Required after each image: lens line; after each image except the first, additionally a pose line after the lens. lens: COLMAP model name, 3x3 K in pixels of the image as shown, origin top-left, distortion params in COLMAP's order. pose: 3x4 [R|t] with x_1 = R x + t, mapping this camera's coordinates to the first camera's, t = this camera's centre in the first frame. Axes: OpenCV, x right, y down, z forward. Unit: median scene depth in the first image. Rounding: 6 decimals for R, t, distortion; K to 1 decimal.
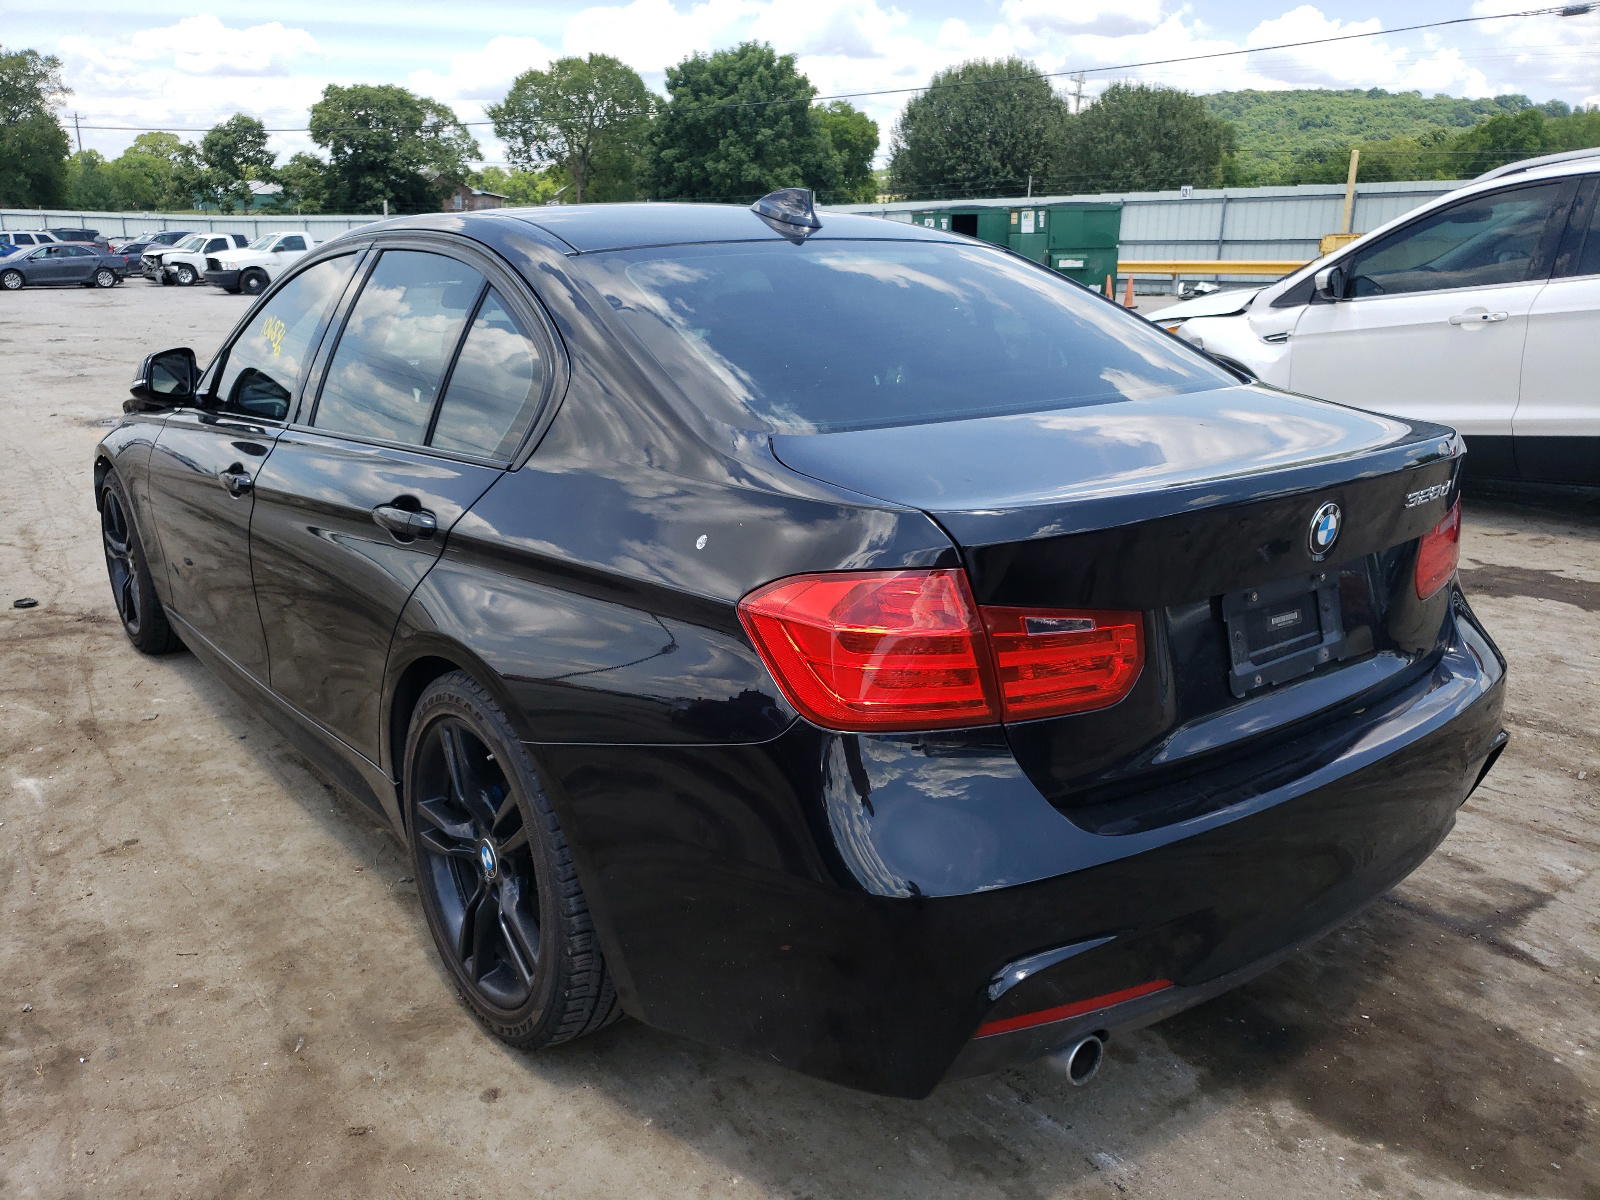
lens RADIAL K [[1276.4, 0, 800.0], [0, 1276.4, 600.0], [0, 0, 1]] dist [0.067921, 0.008680]
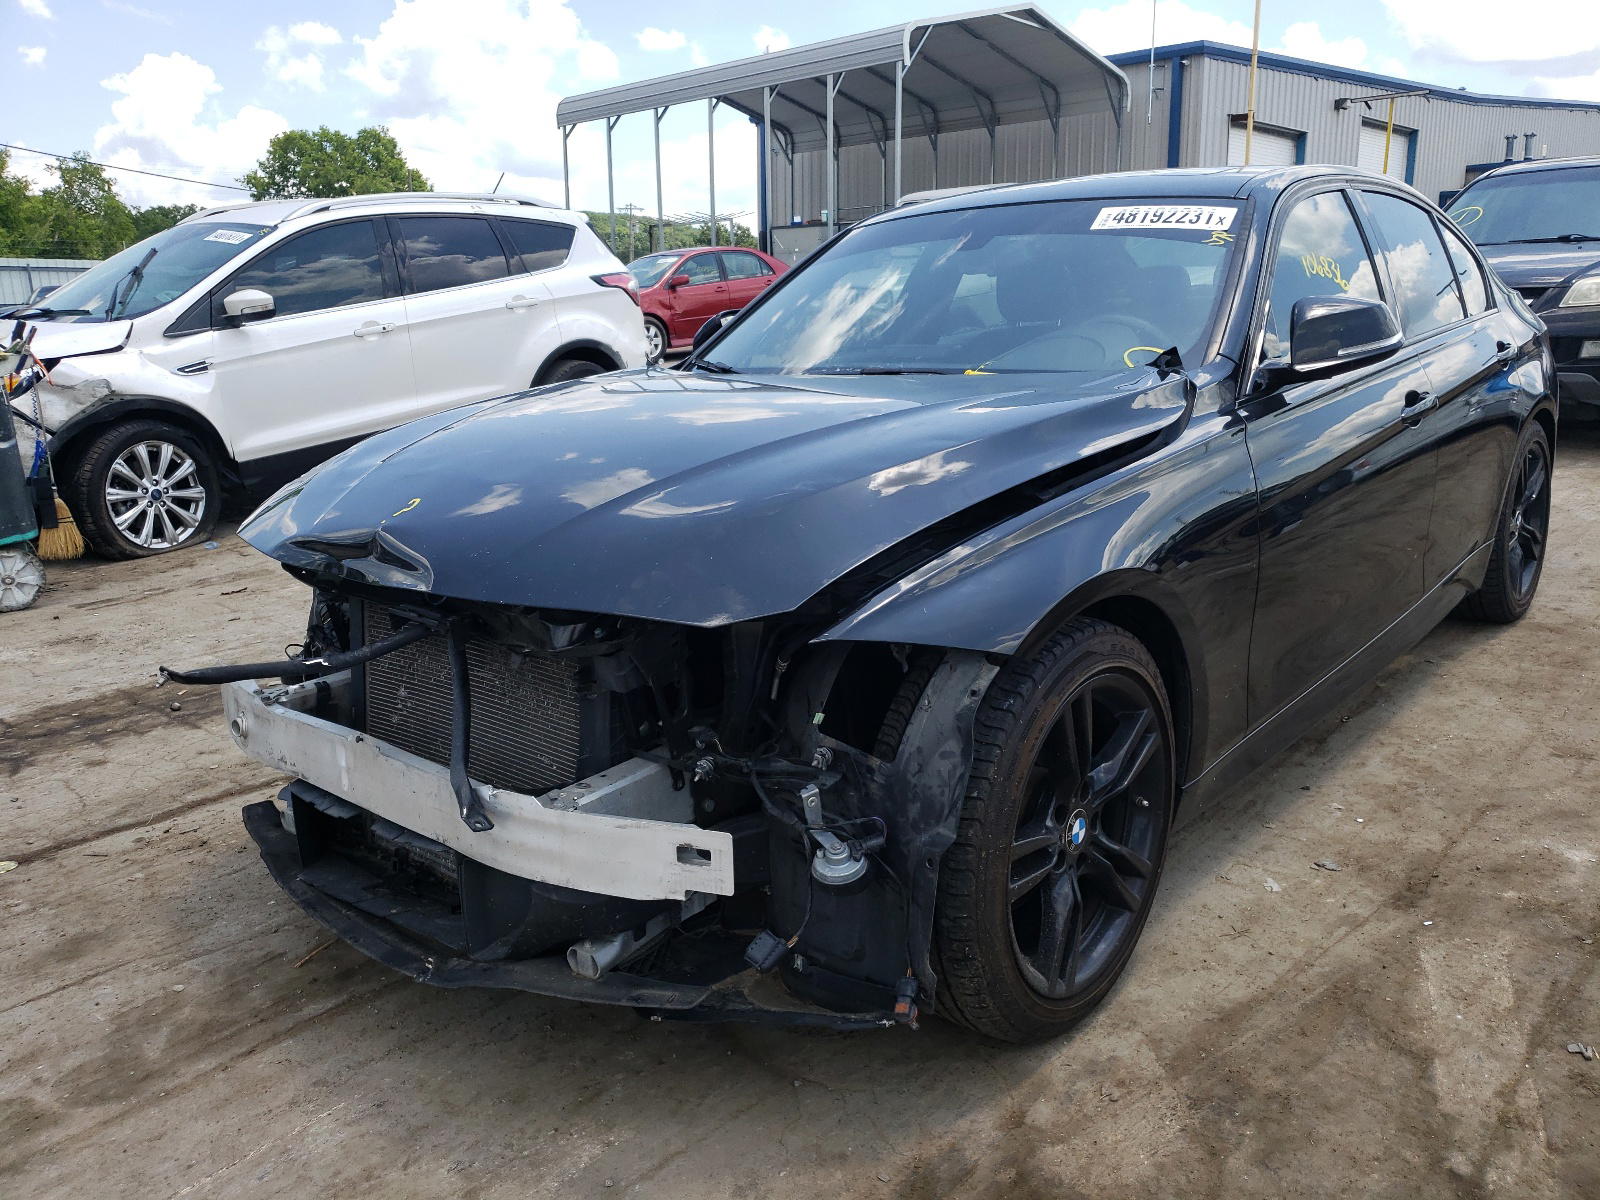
lens RADIAL K [[1276.4, 0, 800.0], [0, 1276.4, 600.0], [0, 0, 1]] dist [0.067921, 0.008680]
pose [[-0.222562, -0.211754, 0.951644, -0.744681], [0.301129, 0.913465, 0.273684, -0.207447], [-0.927247, 0.347479, -0.139538, 0.933386]]
